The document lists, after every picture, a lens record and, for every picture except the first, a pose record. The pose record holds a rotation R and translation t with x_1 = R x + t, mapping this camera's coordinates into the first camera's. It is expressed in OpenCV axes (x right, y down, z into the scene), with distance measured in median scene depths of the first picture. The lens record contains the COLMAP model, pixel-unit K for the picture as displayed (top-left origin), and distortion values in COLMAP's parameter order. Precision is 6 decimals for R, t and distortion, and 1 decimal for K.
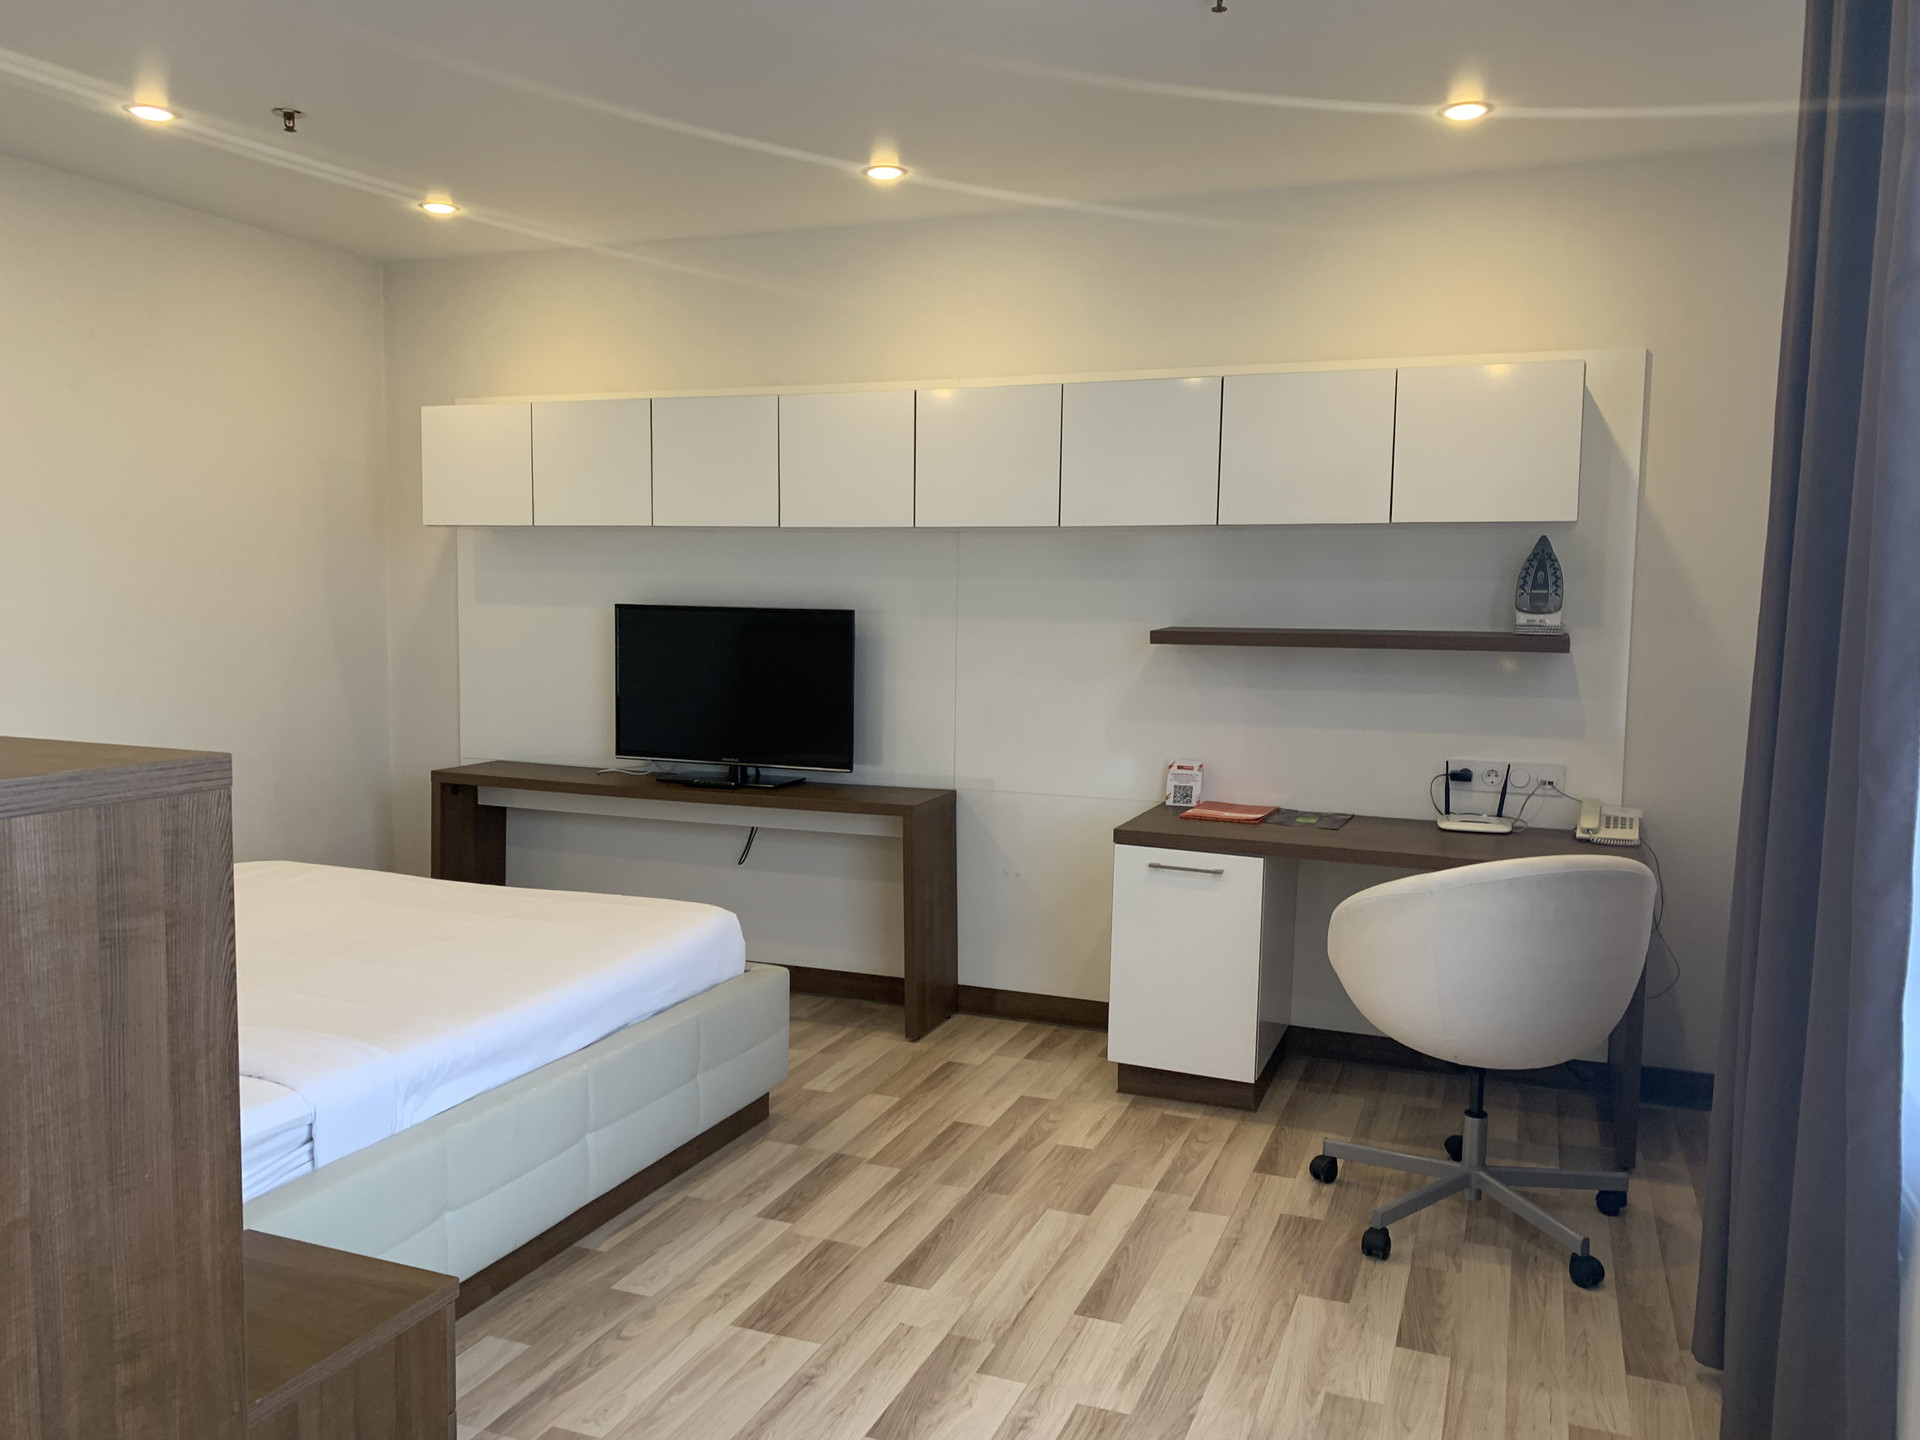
lens RADIAL K [[1462.4, 0, 989.8], [0, 1462.4, 710.0], [0, 0, 1]] dist [0.045364, -0.078483]
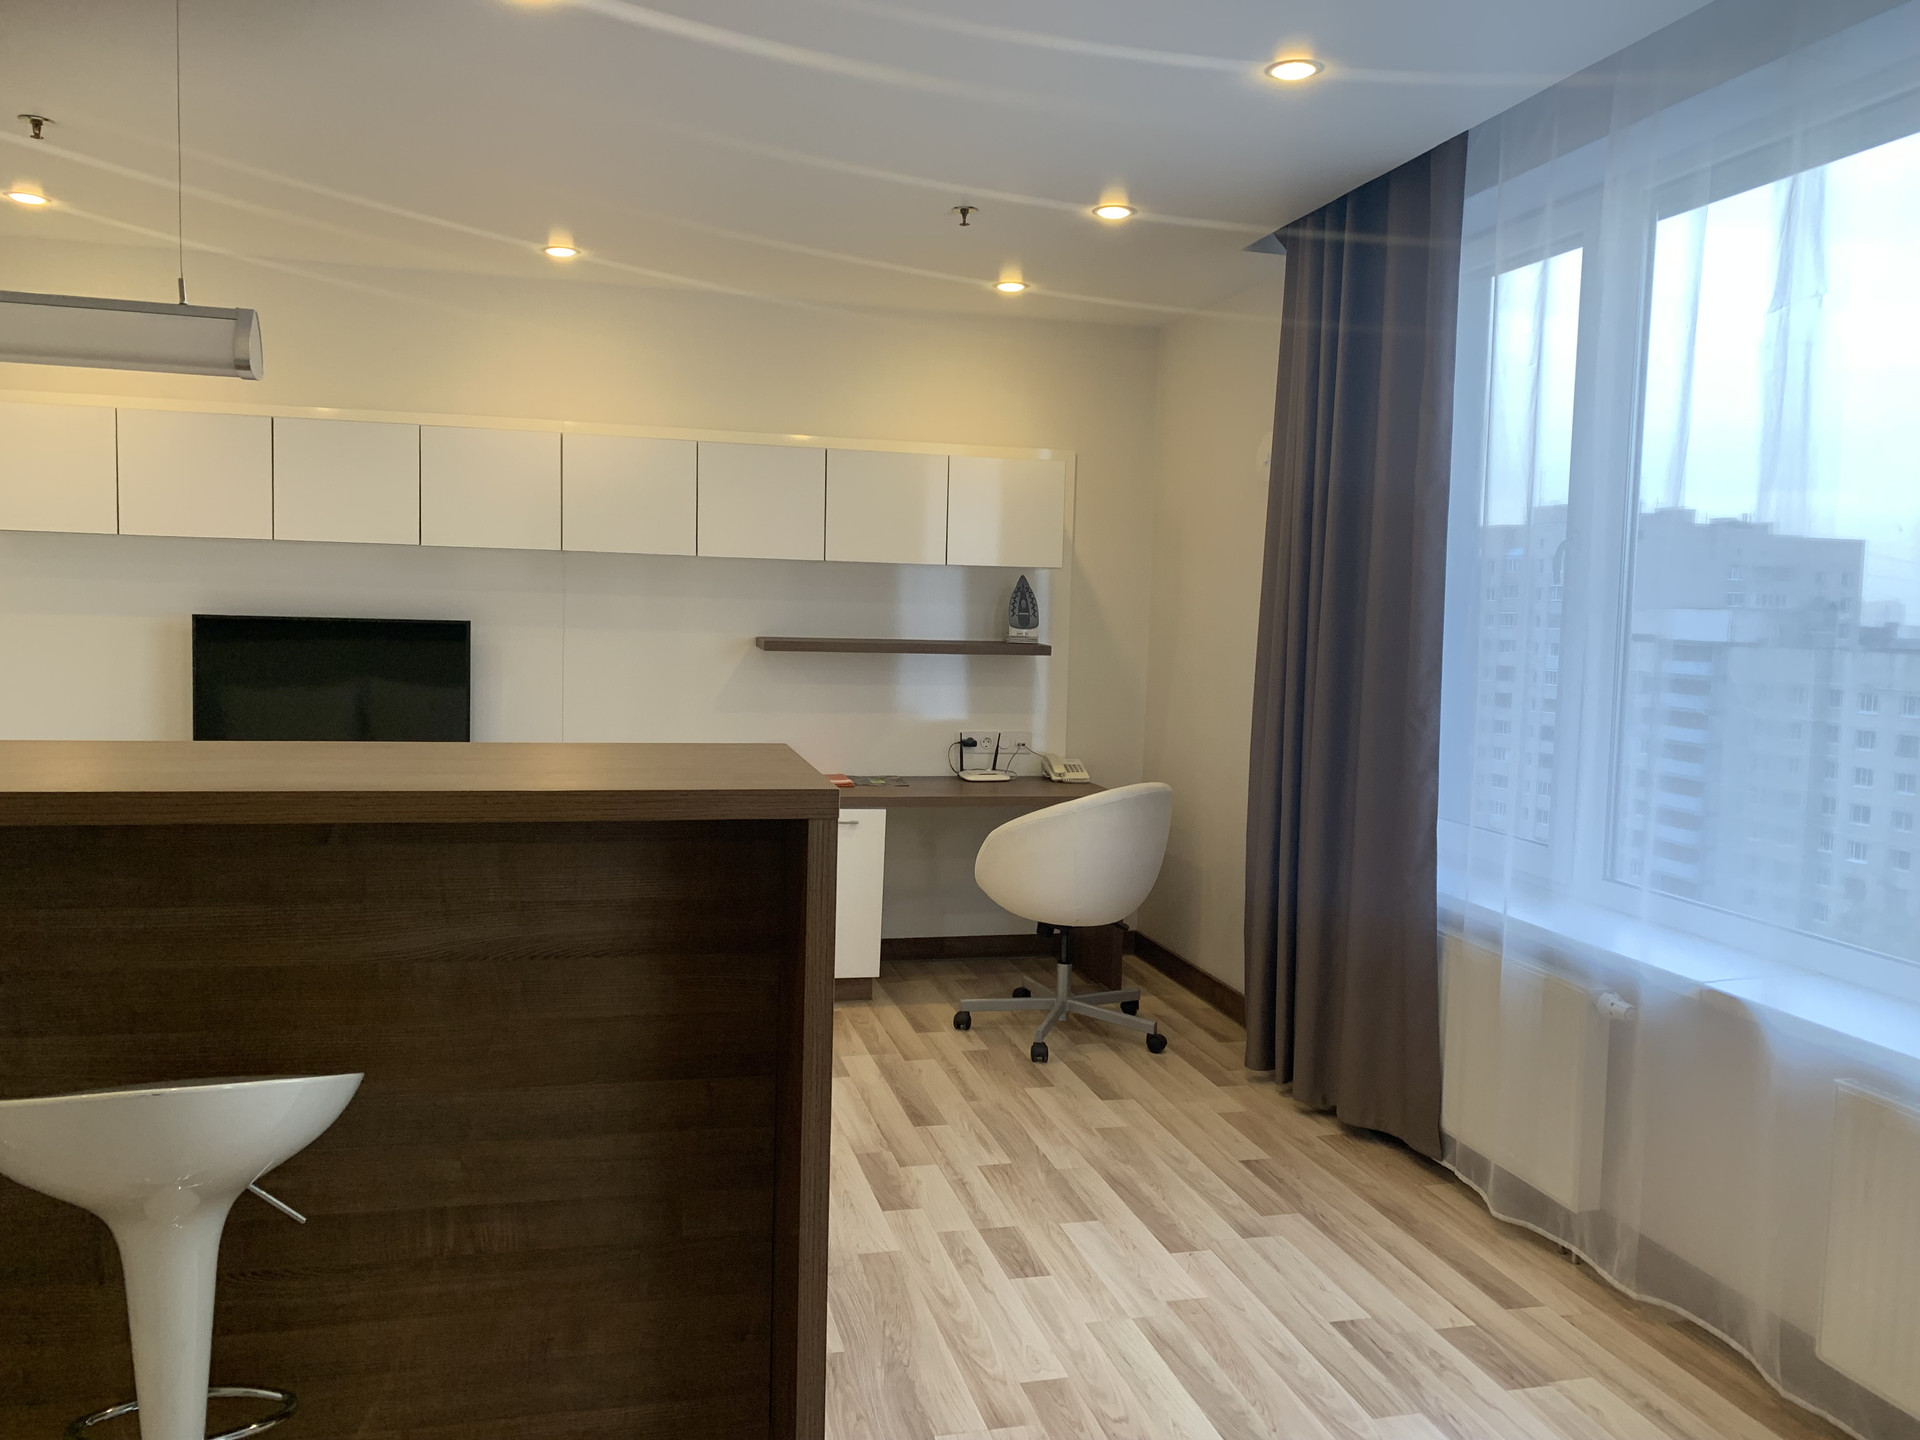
lens RADIAL K [[1439.6, 0, 955.4], [0, 1439.6, 690.7], [0, 0, 1]] dist [0.029290, -0.006509]
pose [[0.816943, -0.027718, 0.576053, -0.523149], [0.028203, 0.999569, 0.008100, -0.018195], [-0.576029, 0.009629, 0.817373, -0.130857]]
